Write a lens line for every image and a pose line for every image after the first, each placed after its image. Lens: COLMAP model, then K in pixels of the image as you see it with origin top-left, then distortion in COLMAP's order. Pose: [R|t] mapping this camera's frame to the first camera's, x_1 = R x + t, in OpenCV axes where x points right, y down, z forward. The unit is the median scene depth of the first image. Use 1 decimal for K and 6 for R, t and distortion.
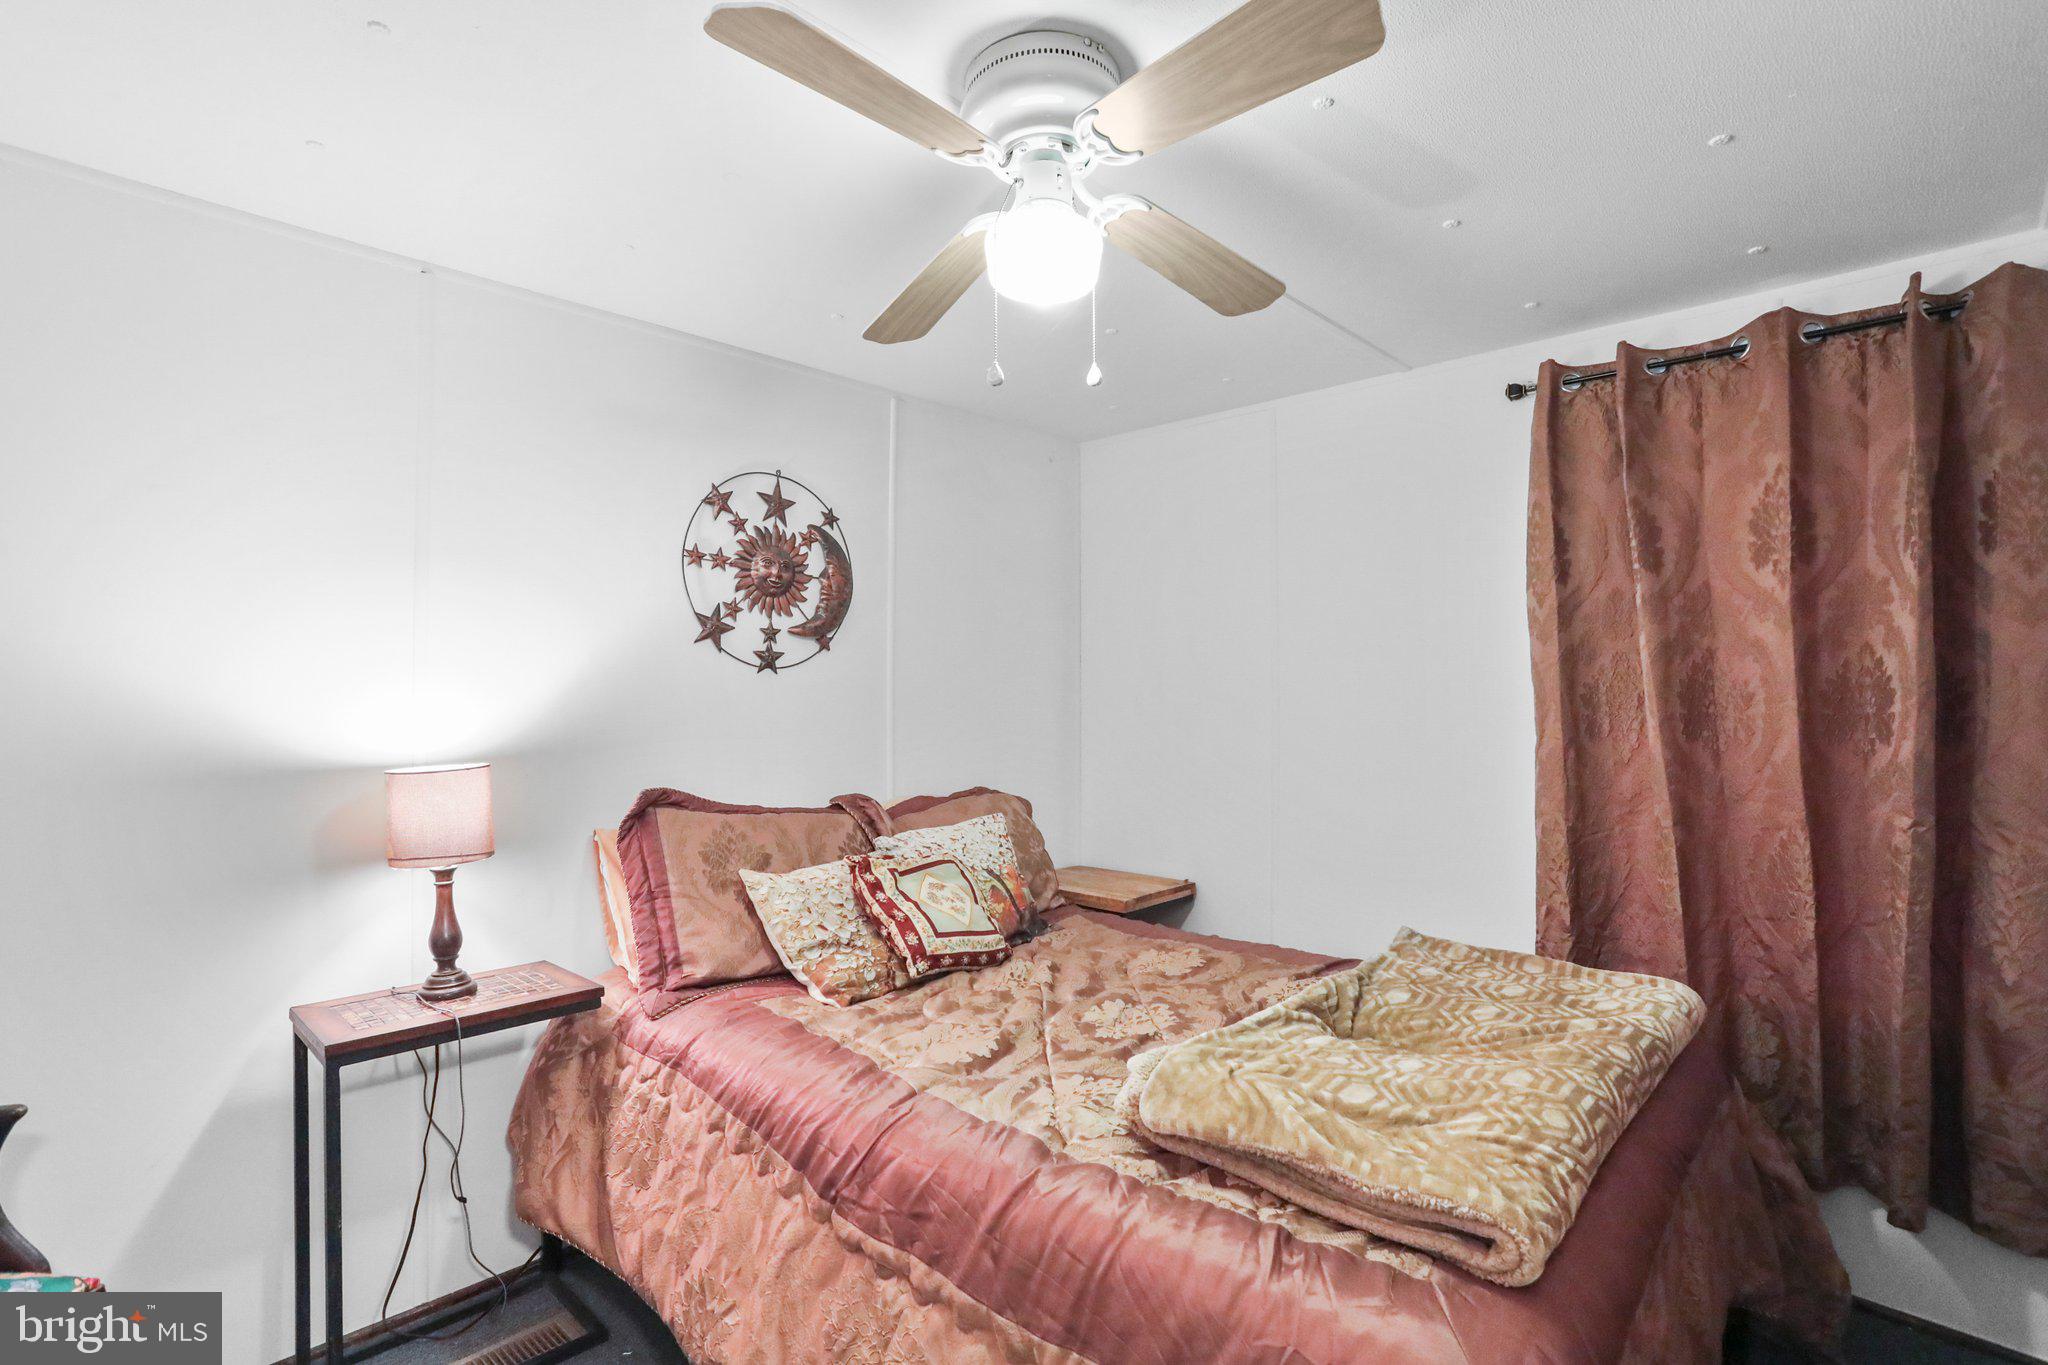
lens RADIAL K [[1004.2, 0, 1022.0], [0, 1004.2, 686.1], [0, 0, 1]] dist [-0.000460, -0.000005]
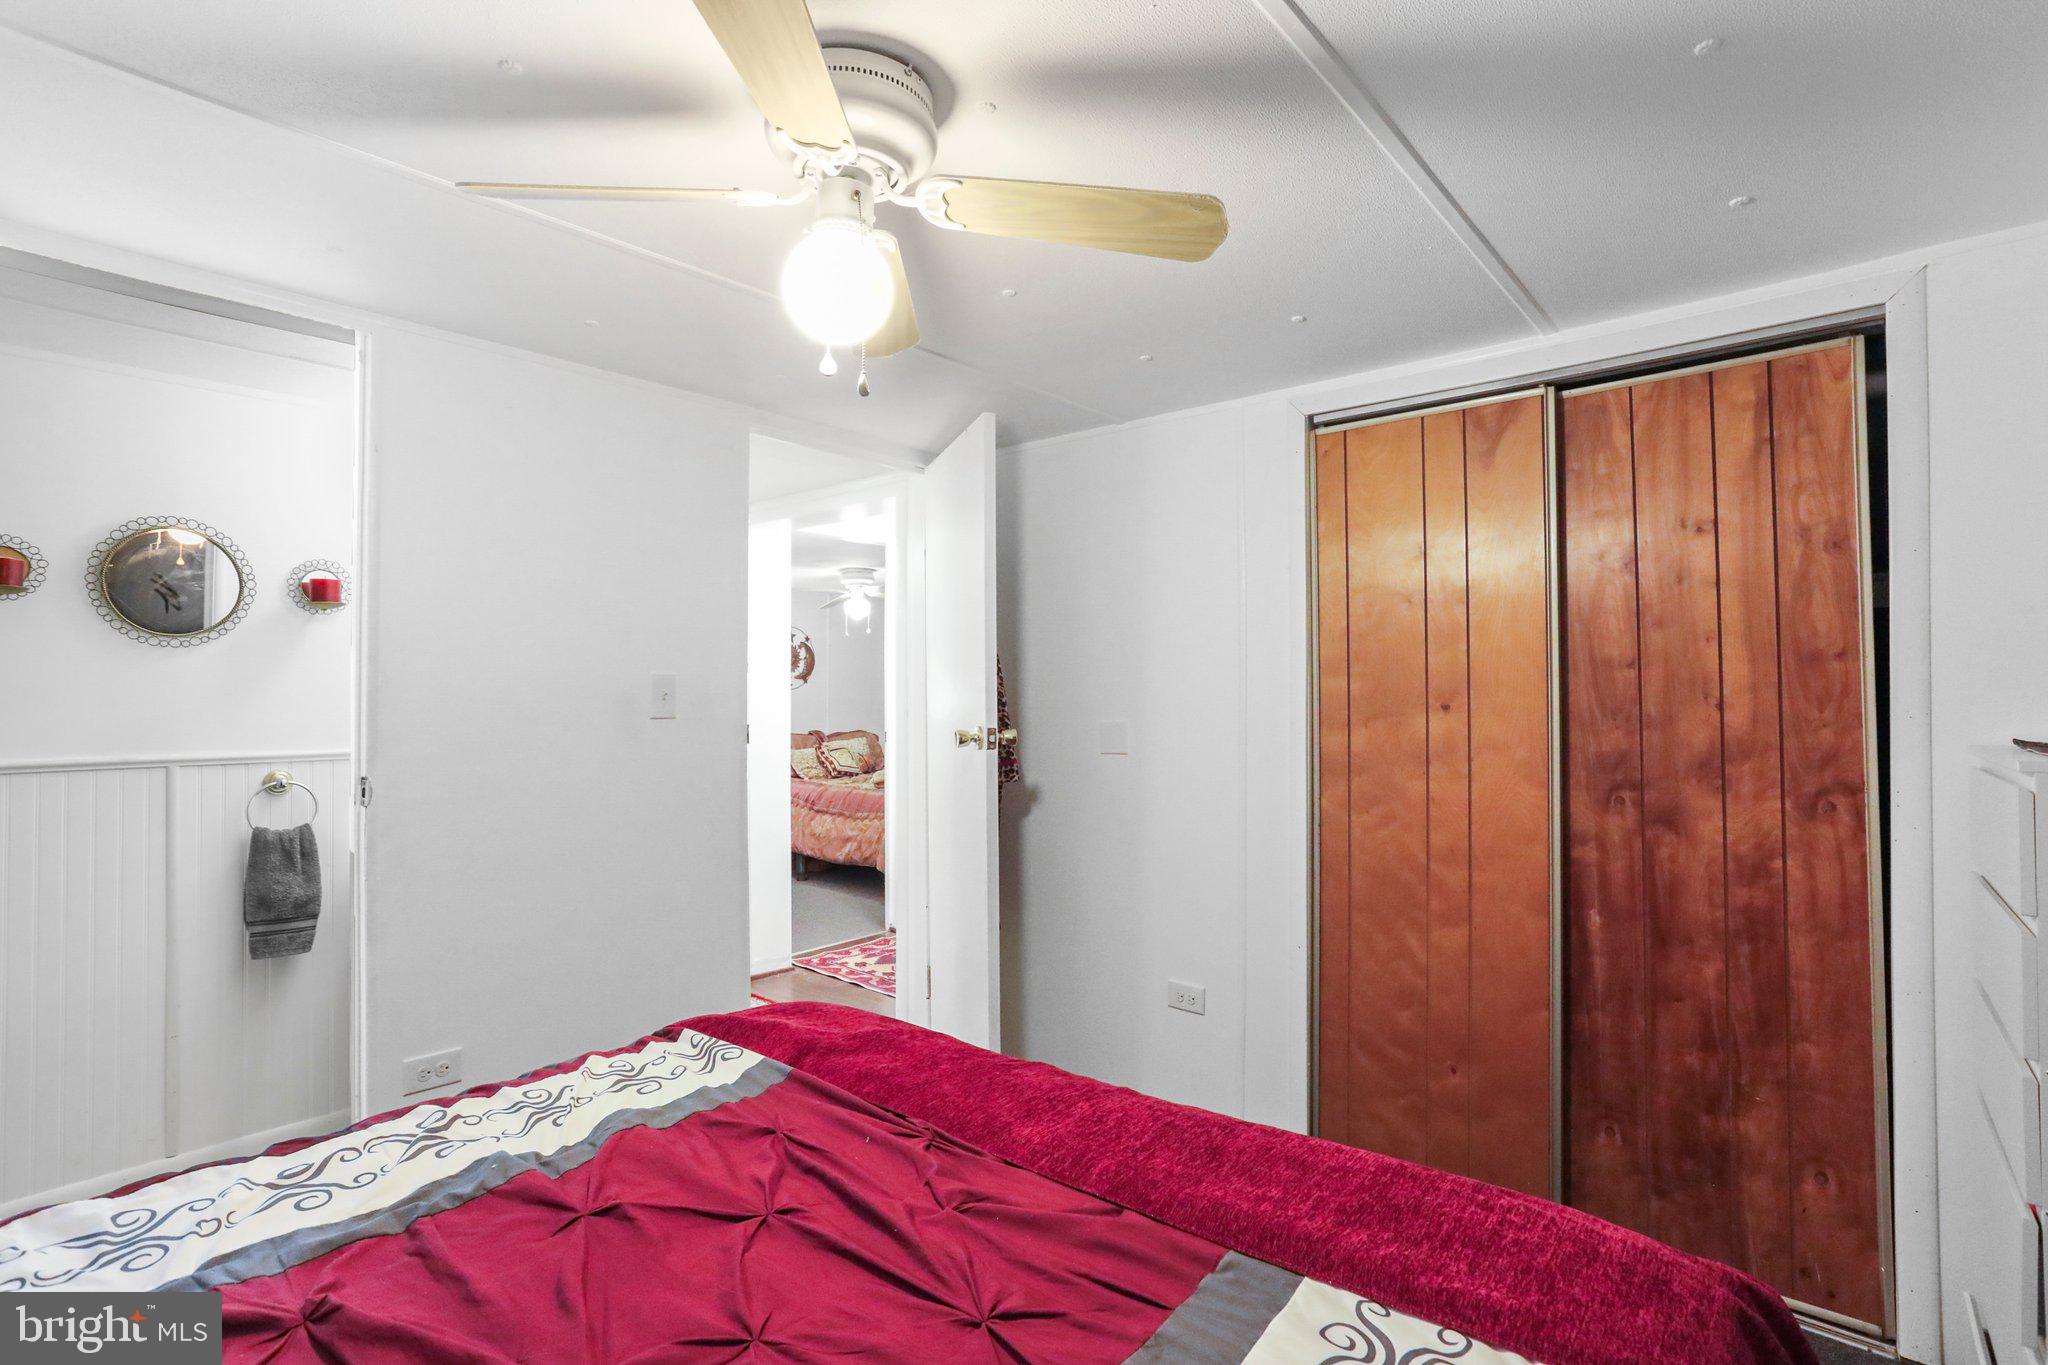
lens RADIAL K [[1004.2, 0, 1024.9], [0, 1004.2, 682.9], [0, 0, 1]] dist [-0.000460, -0.000005]
pose [[0.998812, -0.004581, 0.048520, 0.322956], [0.004497, 0.999988, 0.001845, -0.040319], [-0.048528, -0.001625, 0.998821, -2.099343]]
